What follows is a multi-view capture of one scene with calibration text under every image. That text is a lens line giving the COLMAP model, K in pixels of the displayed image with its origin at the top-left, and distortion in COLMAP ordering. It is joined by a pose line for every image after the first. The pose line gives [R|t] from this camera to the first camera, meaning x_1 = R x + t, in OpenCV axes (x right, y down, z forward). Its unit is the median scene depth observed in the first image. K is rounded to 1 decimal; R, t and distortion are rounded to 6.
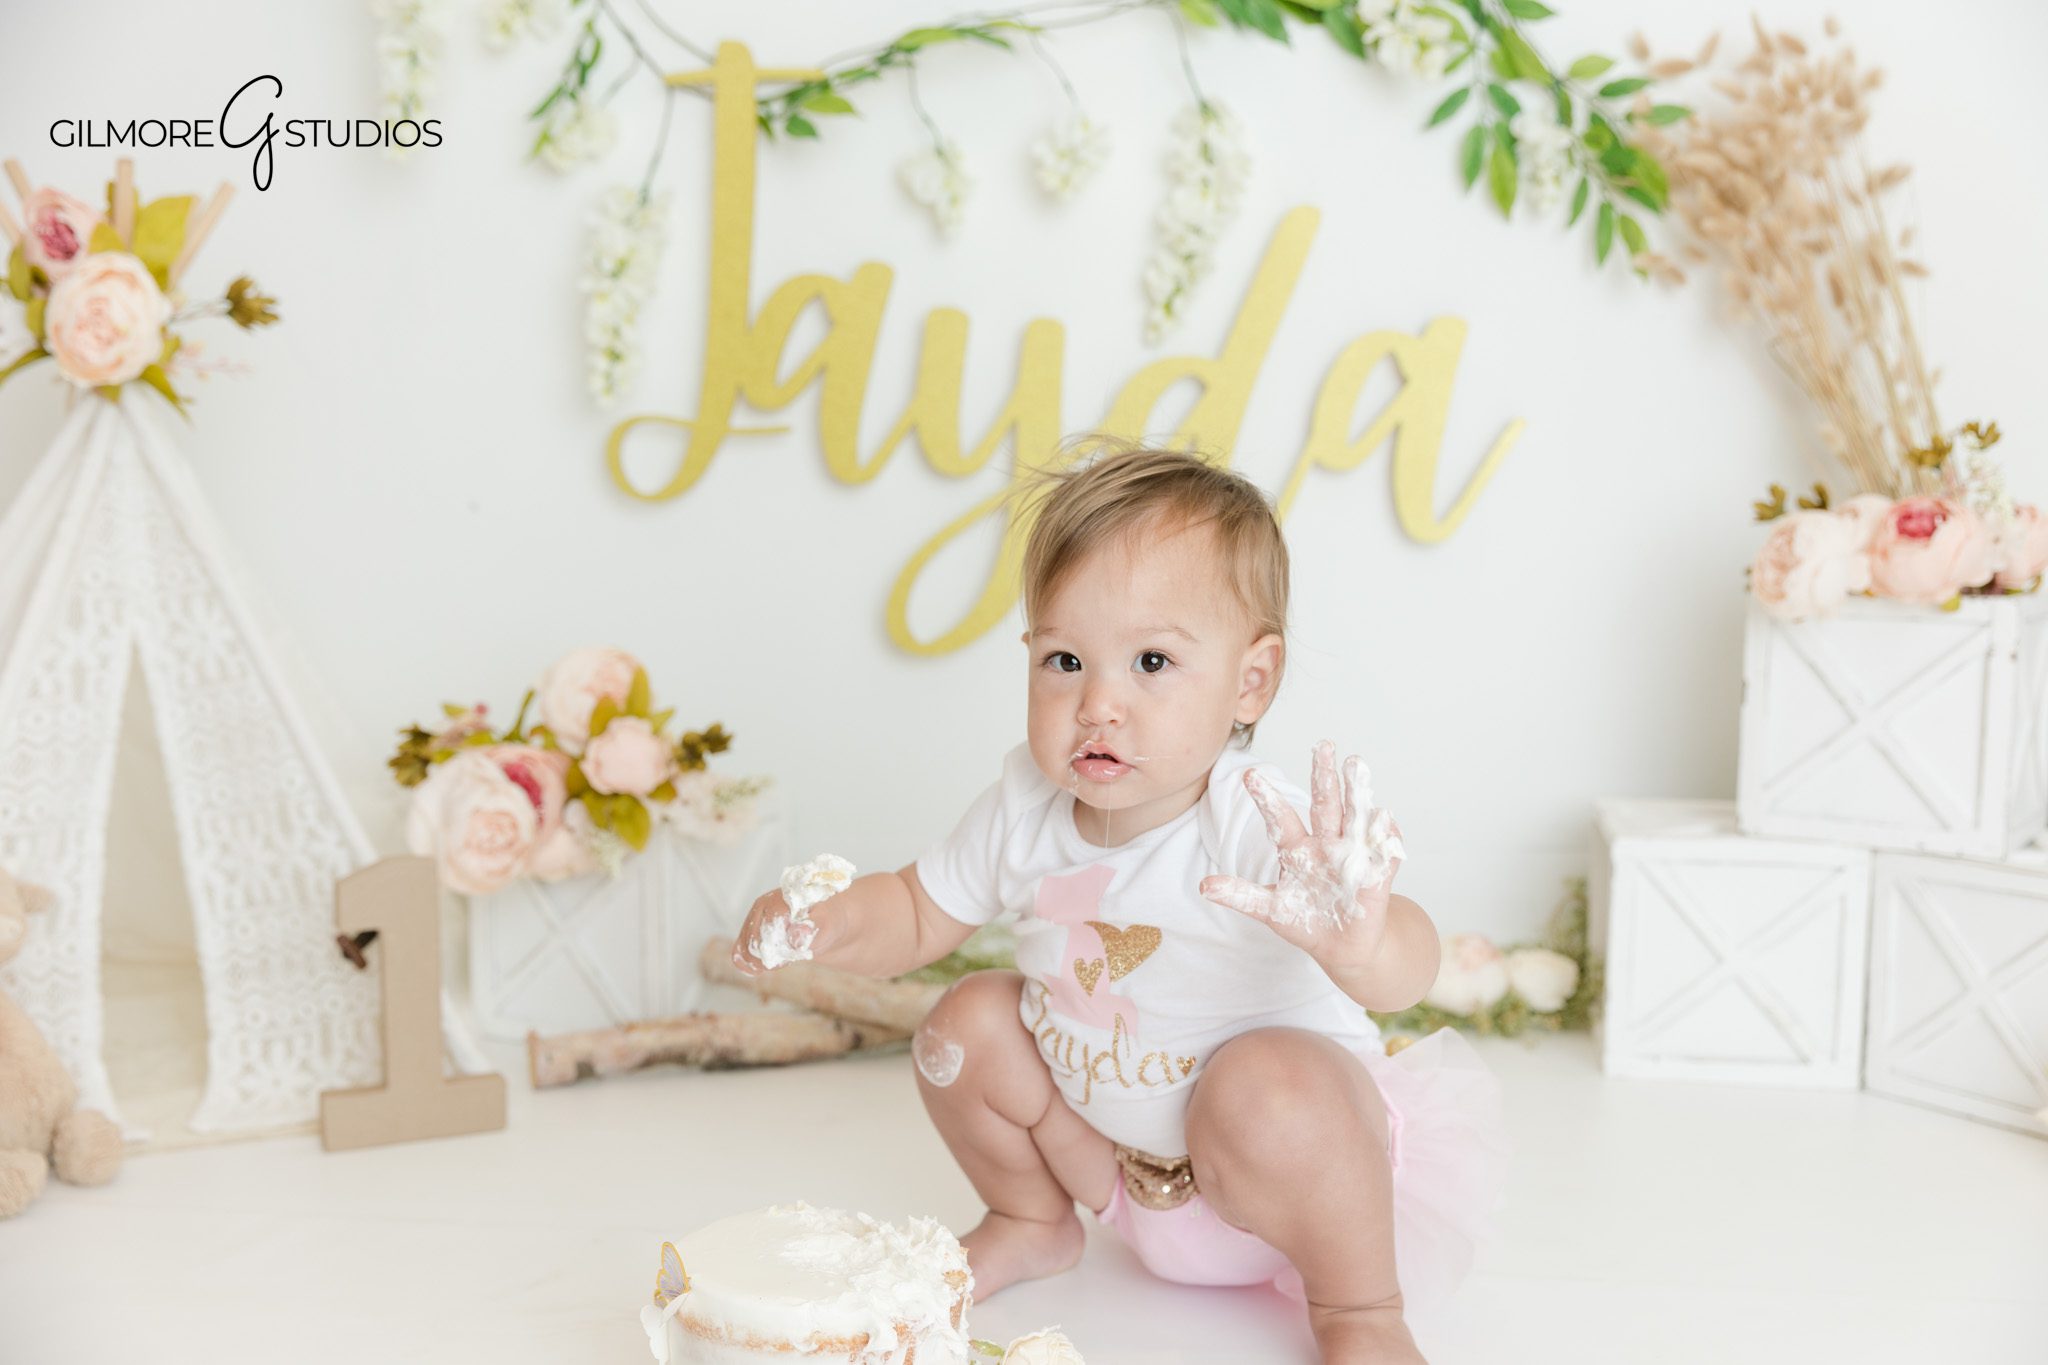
lens RADIAL K [[2132.0, 0, 1041.9], [0, 2132.0, 705.5], [0, 0, 1]] dist [0.001576, 0.004473]
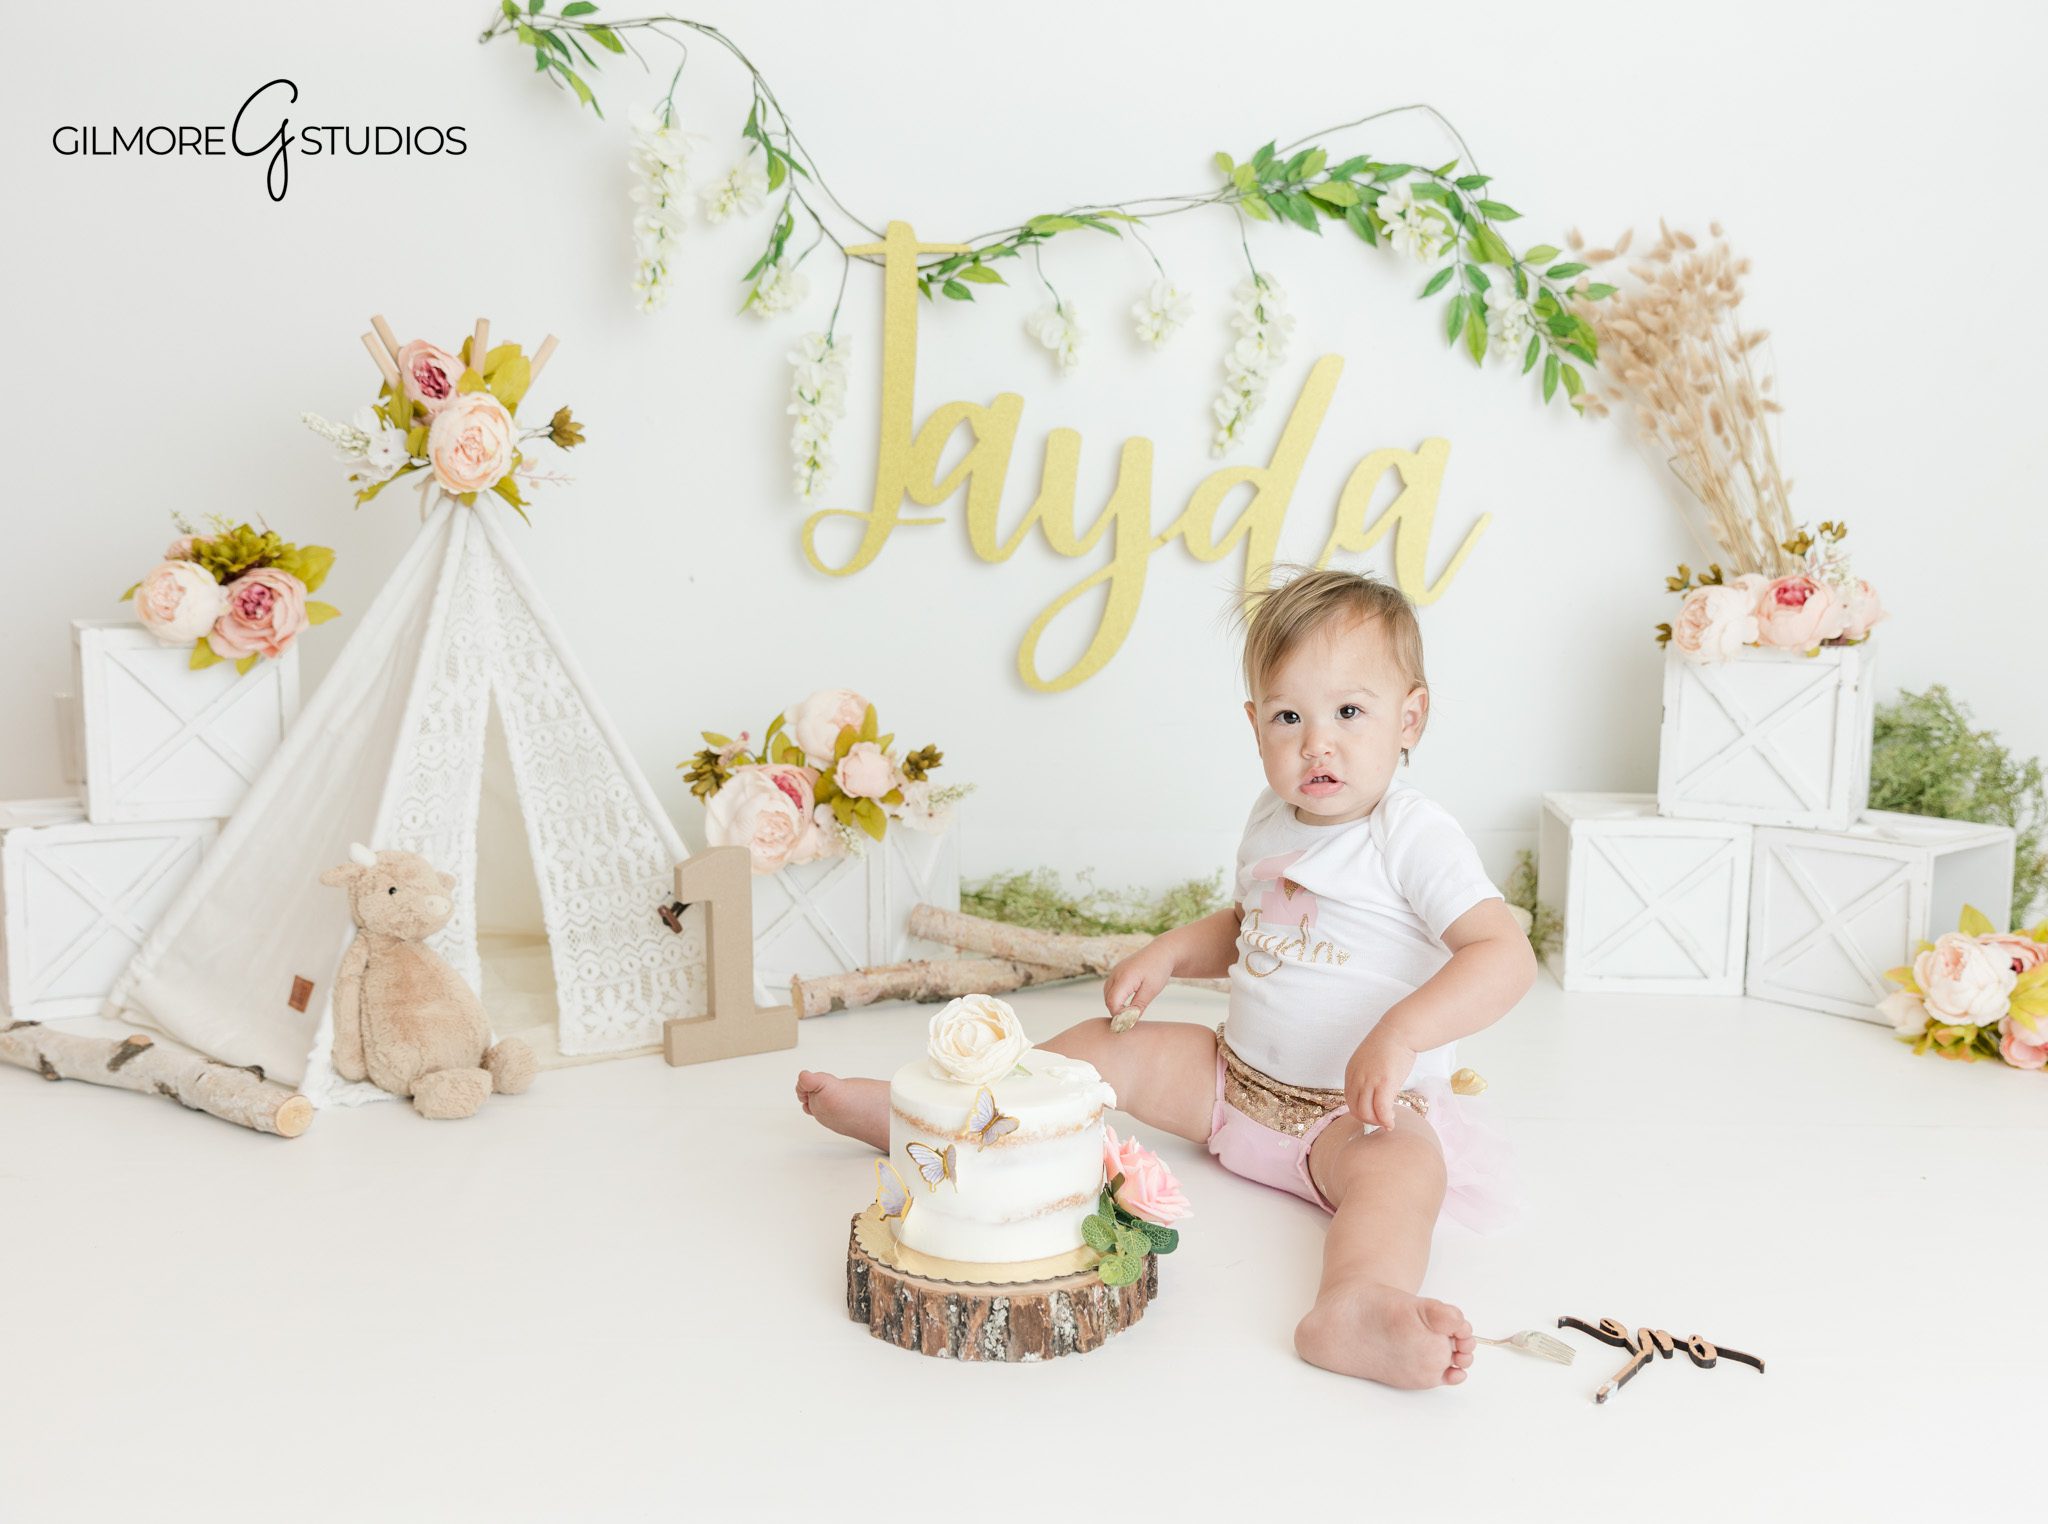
lens RADIAL K [[1836.4, 0, 1083.1], [0, 1836.4, 777.6], [0, 0, 1]] dist [0.028357, -0.013380]
pose [[0.994437, -0.013206, 0.104502, -0.172212], [0.009901, 0.999436, 0.032081, -0.007344], [-0.104866, -0.030868, 0.994007, -0.158512]]
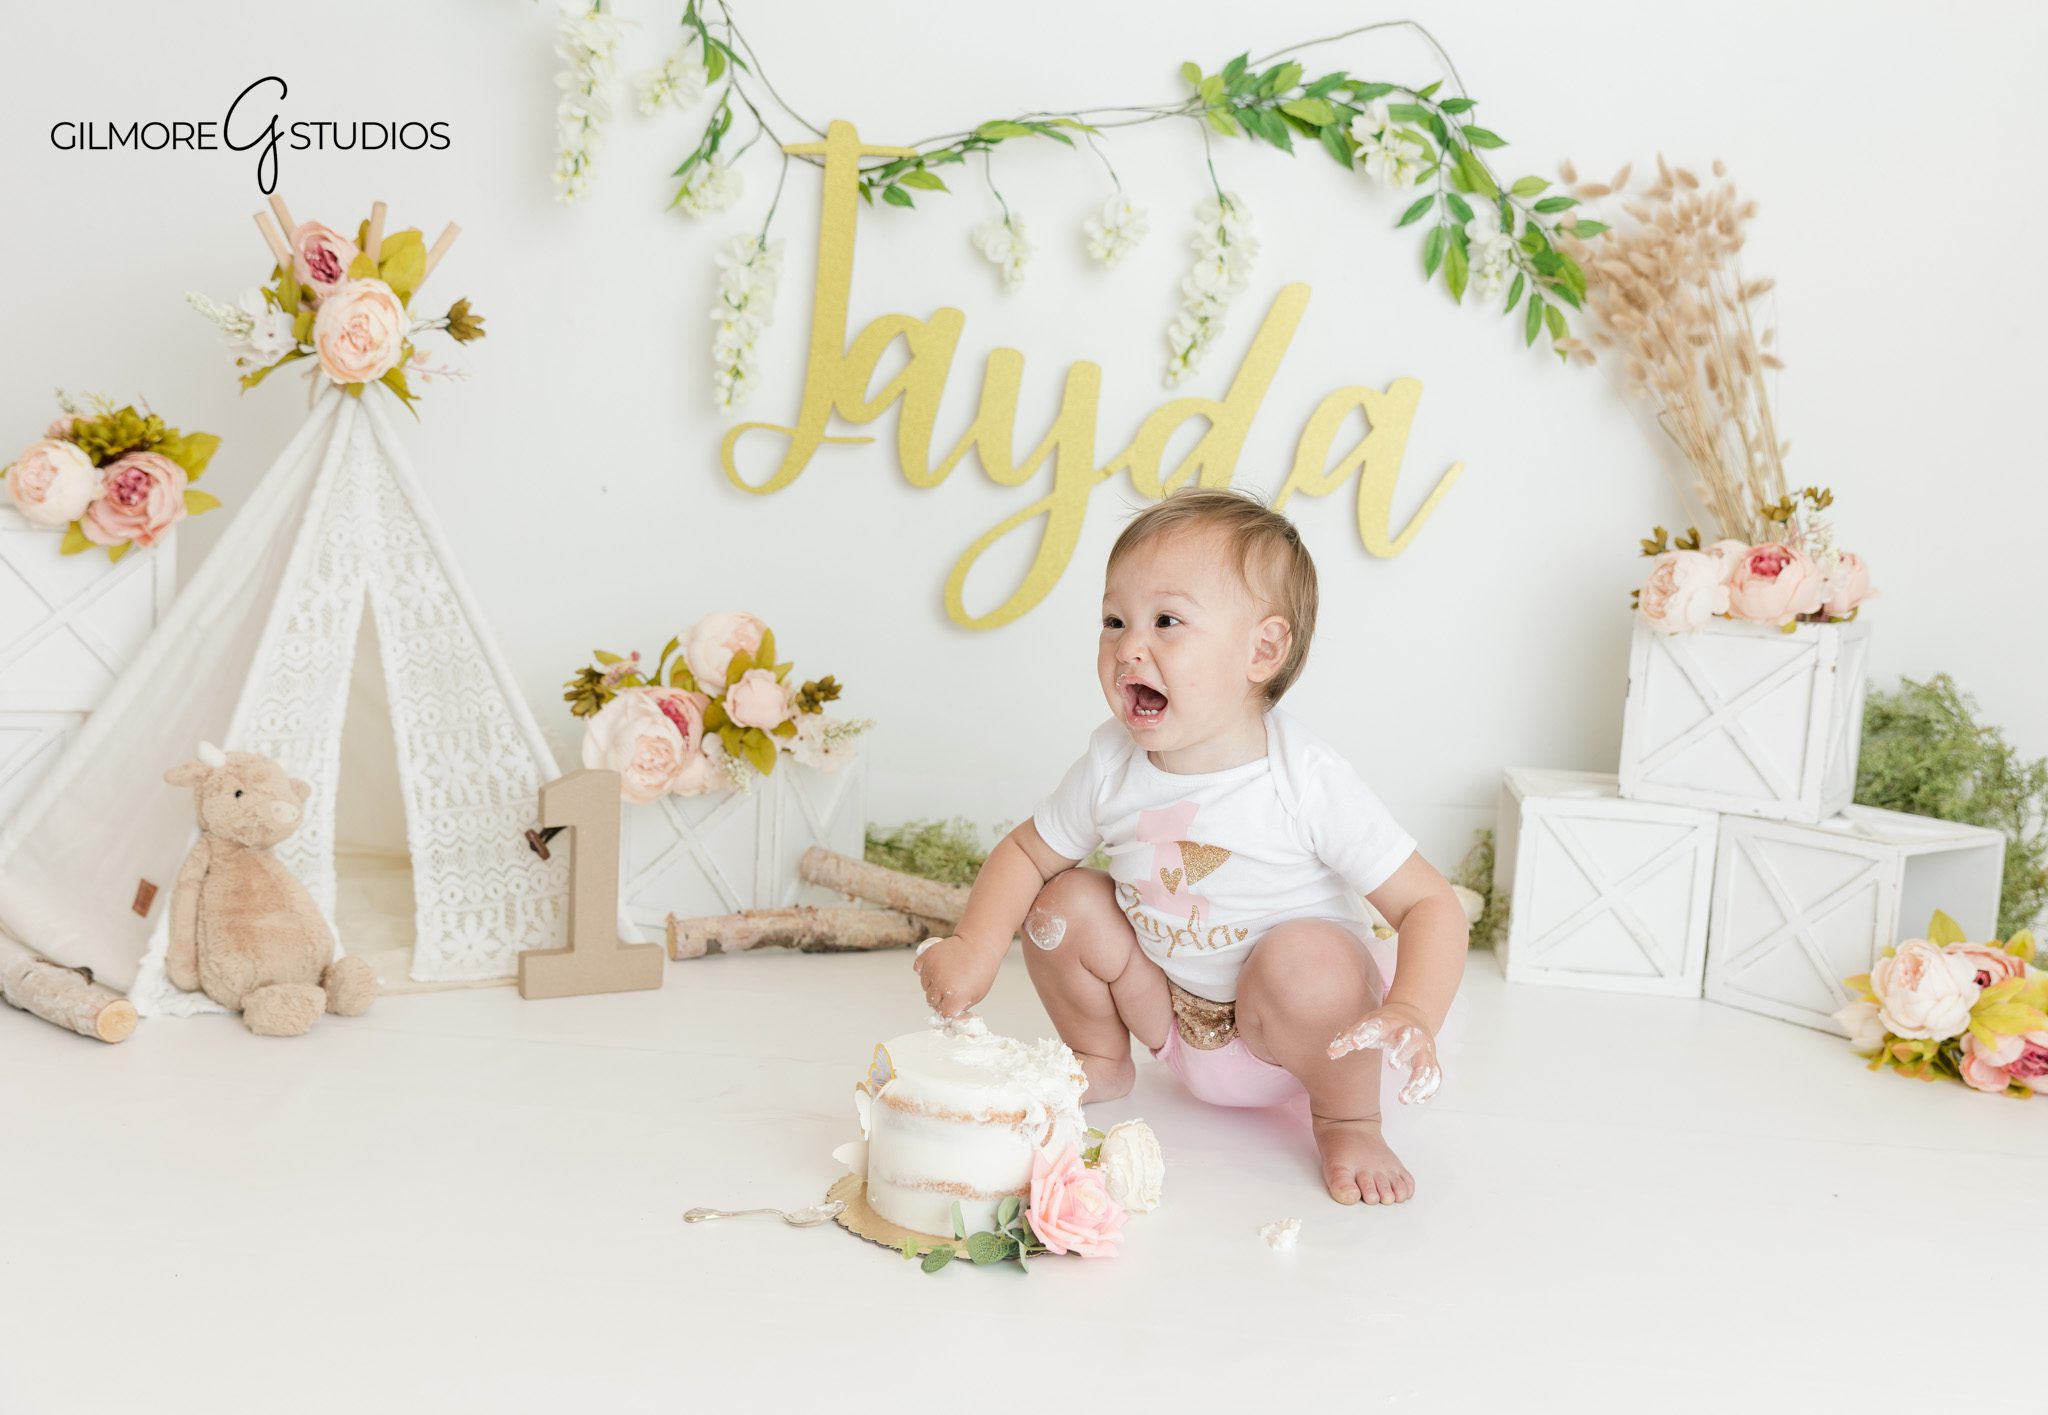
lens RADIAL K [[2030.1, 0, 1048.8], [0, 2030.1, 712.0], [0, 0, 1]] dist [0.008215, -0.003911]
pose [[0.997048, 0.043417, 0.063322, -0.094854], [-0.044468, 0.998894, 0.015282, 0.005152], [-0.062589, -0.018053, 0.997876, -0.198775]]
